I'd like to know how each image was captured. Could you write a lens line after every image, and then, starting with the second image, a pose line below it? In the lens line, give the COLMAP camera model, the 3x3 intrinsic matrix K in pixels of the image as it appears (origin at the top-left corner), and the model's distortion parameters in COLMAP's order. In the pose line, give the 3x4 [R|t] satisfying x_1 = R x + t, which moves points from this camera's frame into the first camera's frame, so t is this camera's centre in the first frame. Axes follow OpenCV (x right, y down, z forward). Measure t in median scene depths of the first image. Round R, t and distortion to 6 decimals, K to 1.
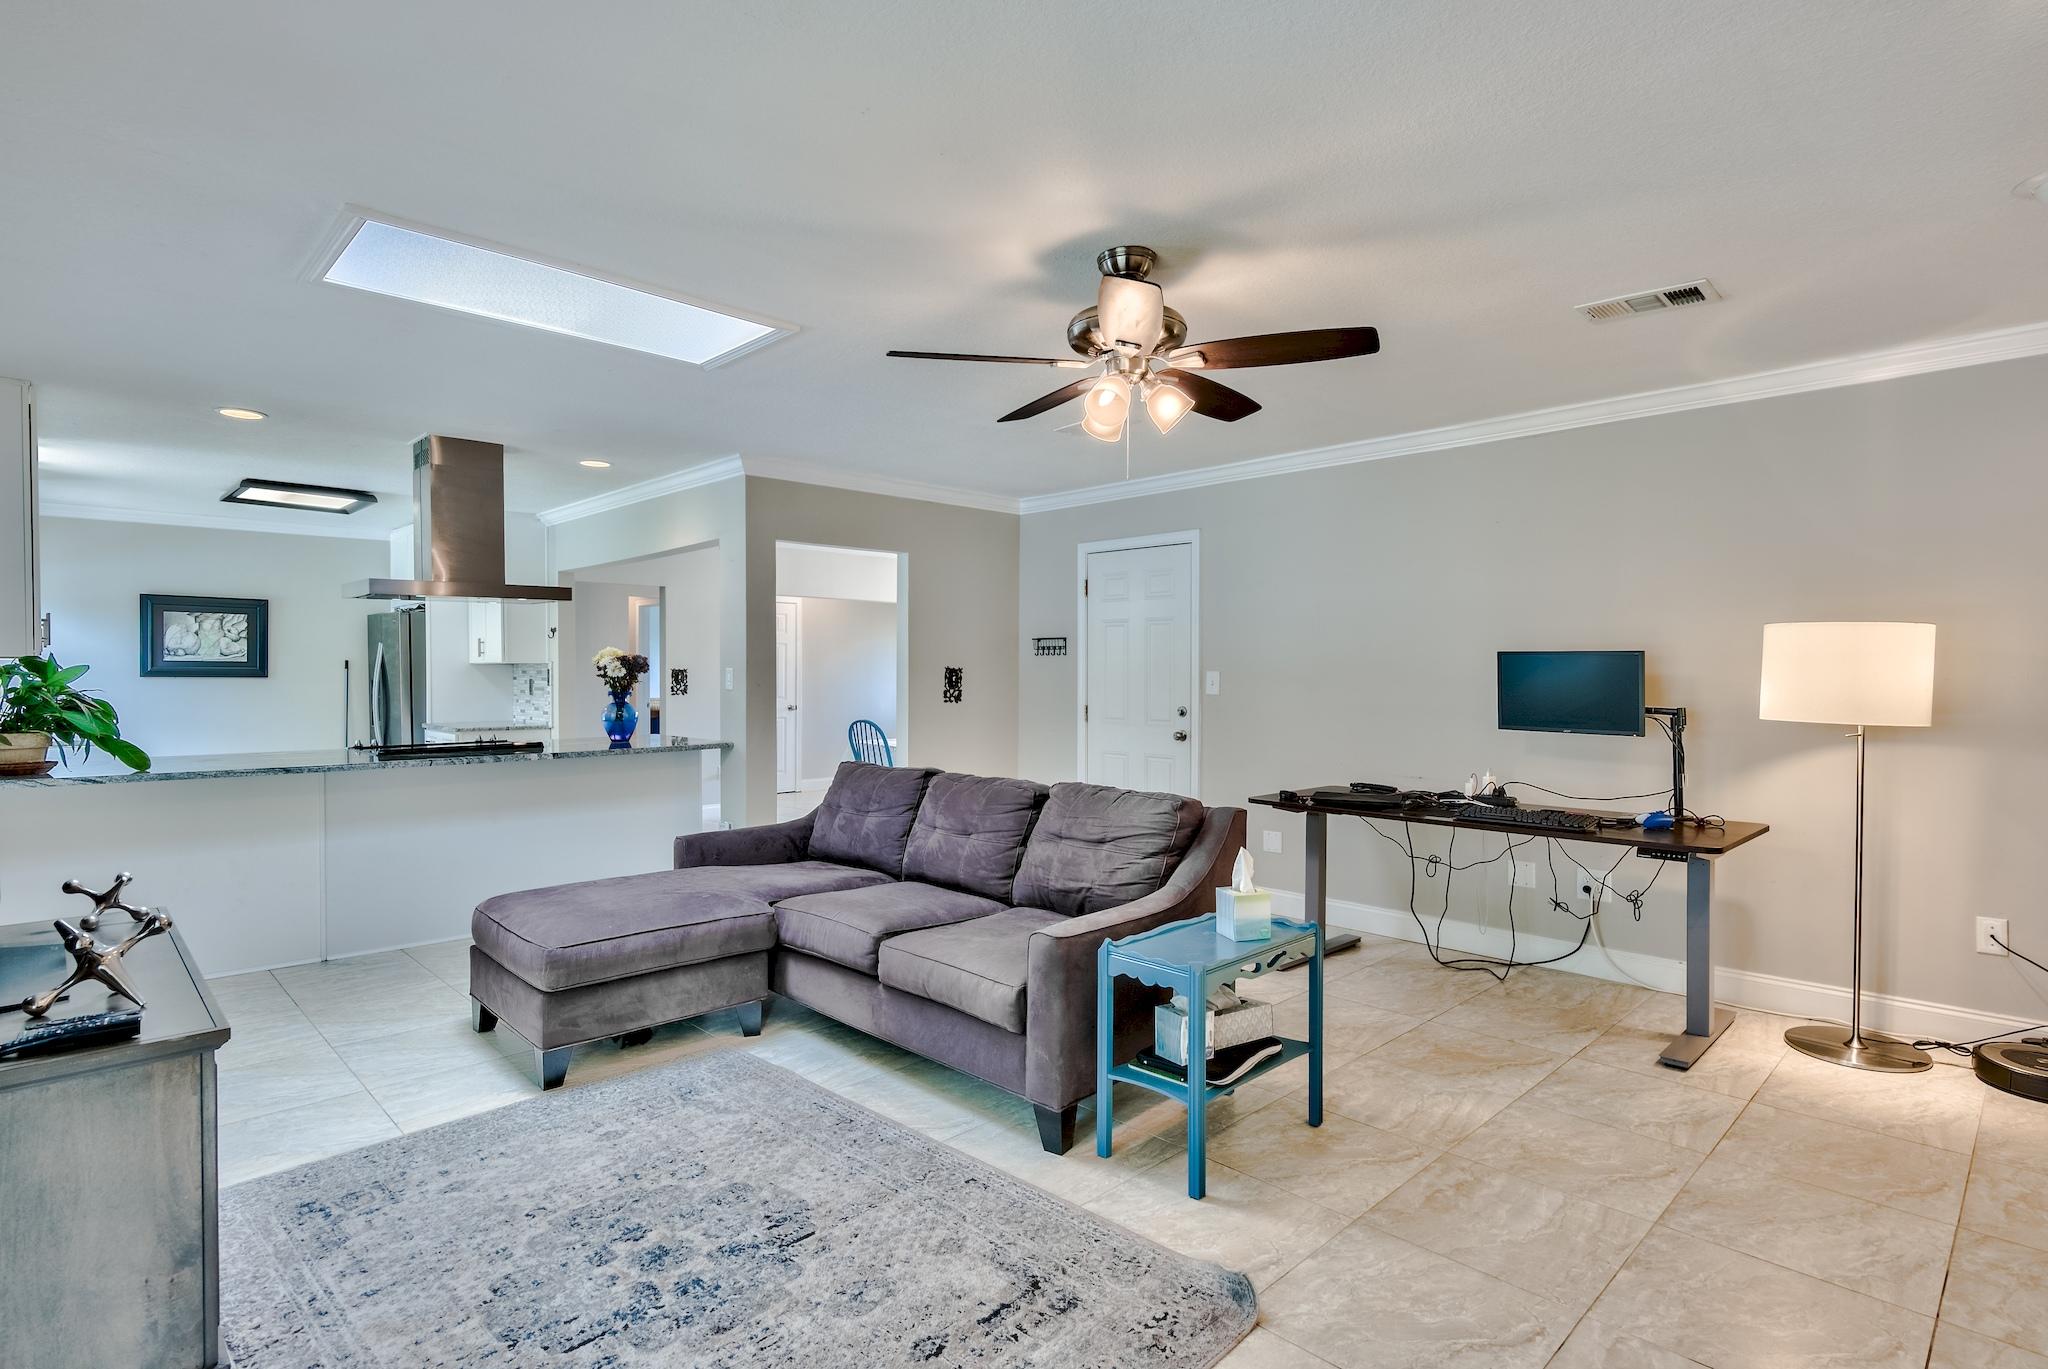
lens RADIAL K [[1016.9, 0, 1006.9], [0, 1016.9, 681.8], [0, 0, 1]] dist [-0.000151, -0.000013]
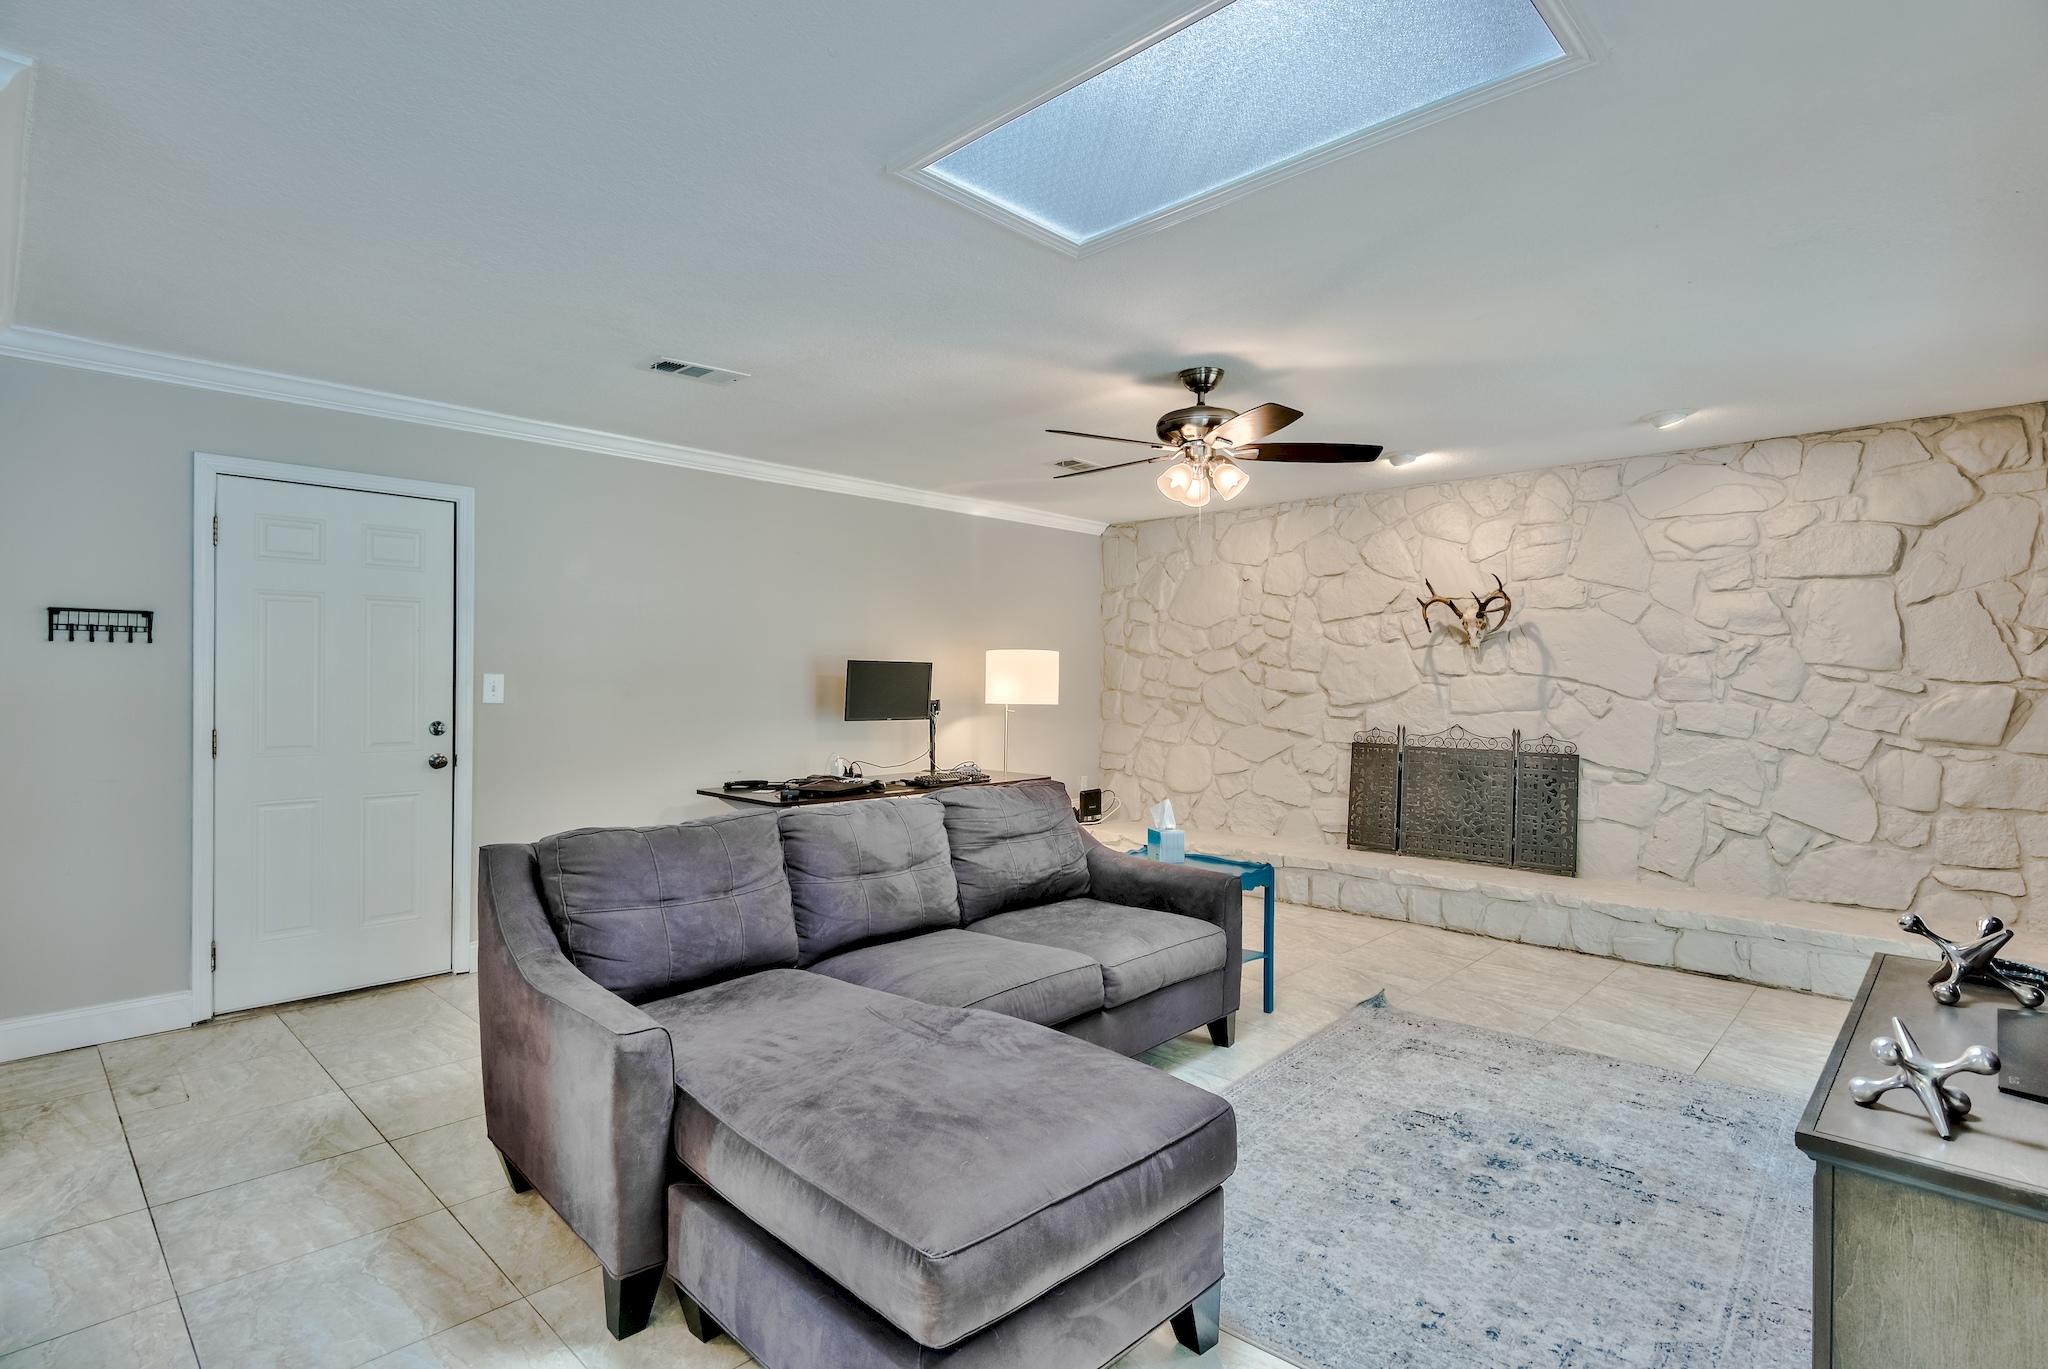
lens RADIAL K [[1016.9, 0, 1009.0], [0, 1016.9, 680.0], [0, 0, 1]] dist [-0.000151, -0.000013]
pose [[-0.038313, -0.003056, 0.999261, -1.364668], [0.005308, 0.999981, 0.003261, -0.014134], [-0.999252, 0.005429, -0.038296, 1.455249]]
